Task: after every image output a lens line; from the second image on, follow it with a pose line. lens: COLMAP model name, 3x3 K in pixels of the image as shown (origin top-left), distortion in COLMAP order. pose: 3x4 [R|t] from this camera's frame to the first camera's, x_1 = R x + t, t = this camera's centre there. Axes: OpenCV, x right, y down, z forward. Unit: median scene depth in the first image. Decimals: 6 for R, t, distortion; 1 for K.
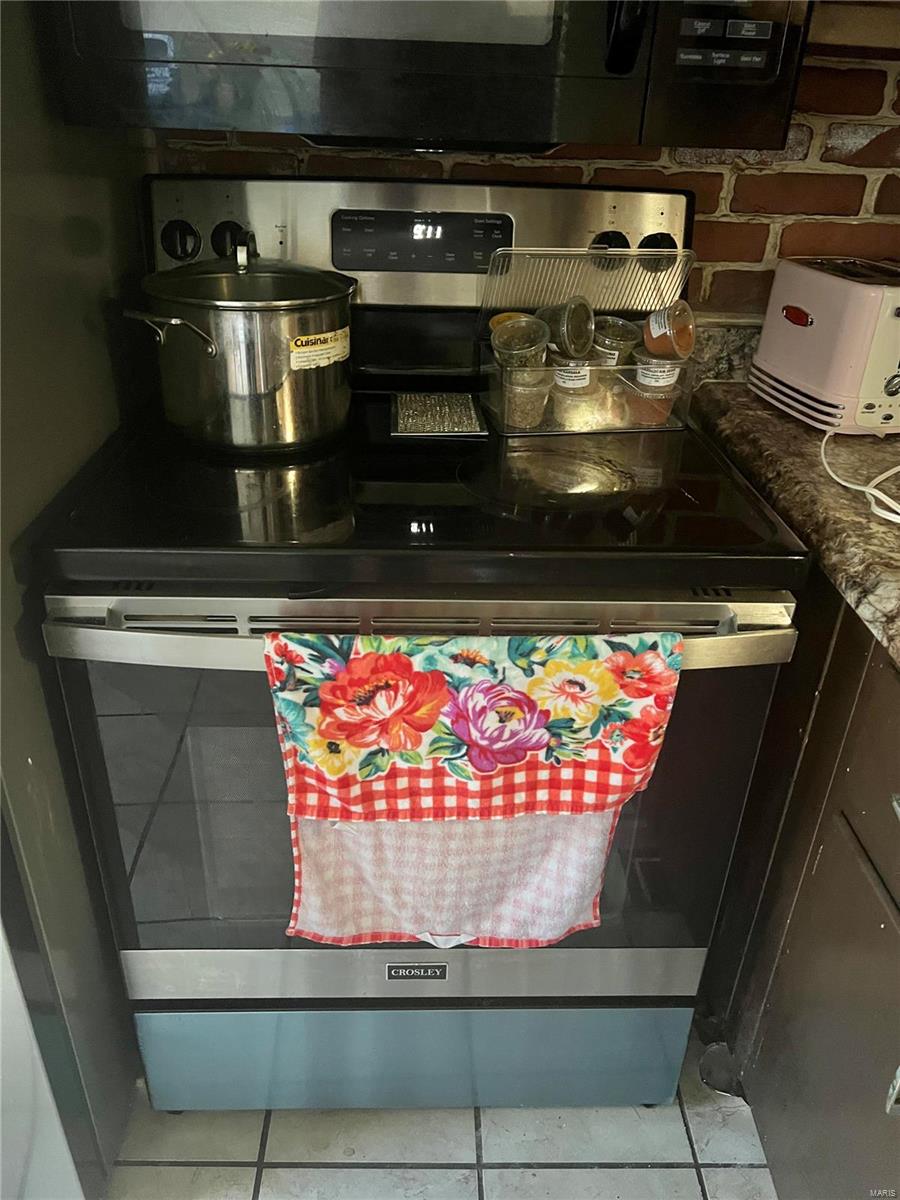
lens RADIAL K [[911.5, 0, 450.0], [0, 911.5, 600.0], [0, 0, 1]] dist [0.063410, 0.000216]
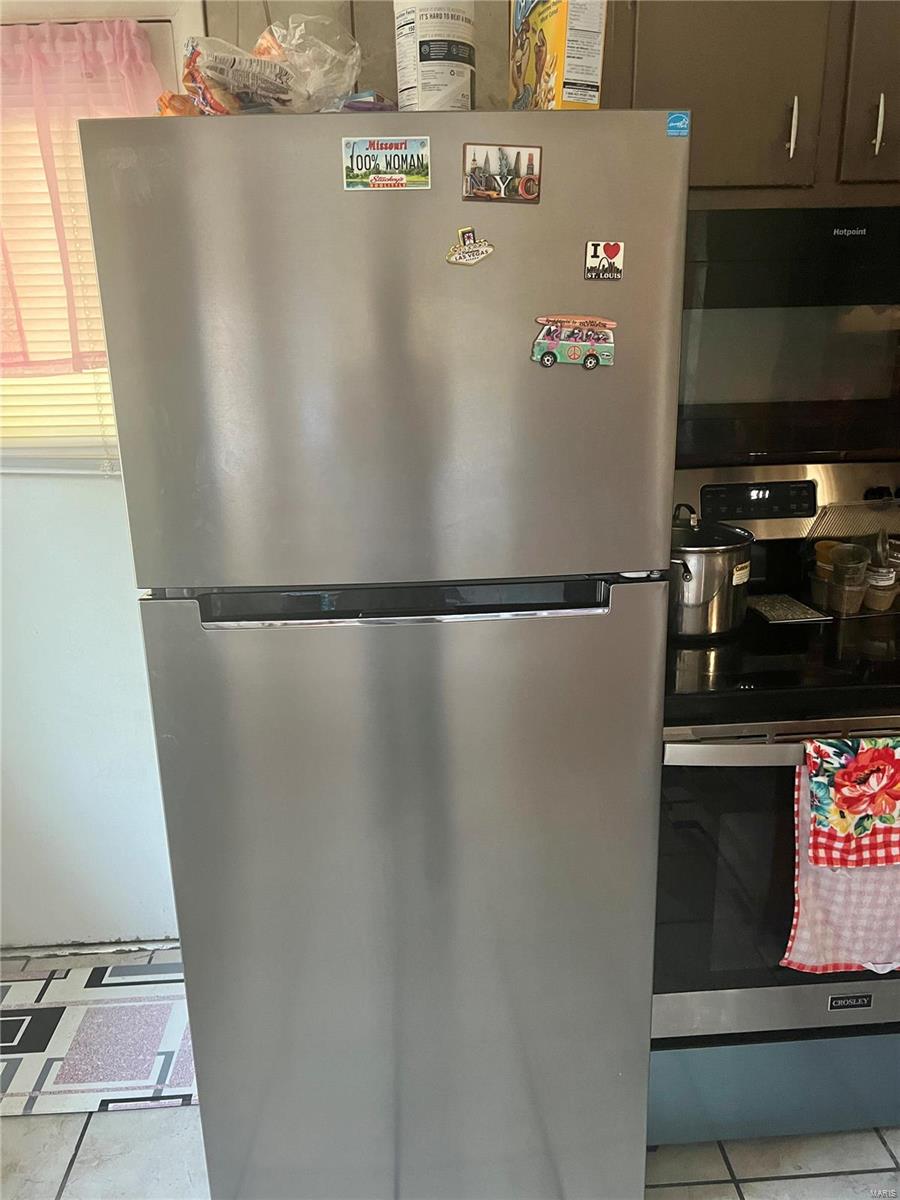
lens RADIAL K [[905.0, 0, 450.0], [0, 905.0, 600.0], [0, 0, 1]] dist [0.005503, 0.008169]
pose [[0.997921, -0.064095, 0.006804, -0.784157], [0.063972, 0.972011, -0.226059, 0.111729], [0.007876, 0.226024, 0.974090, -0.608939]]
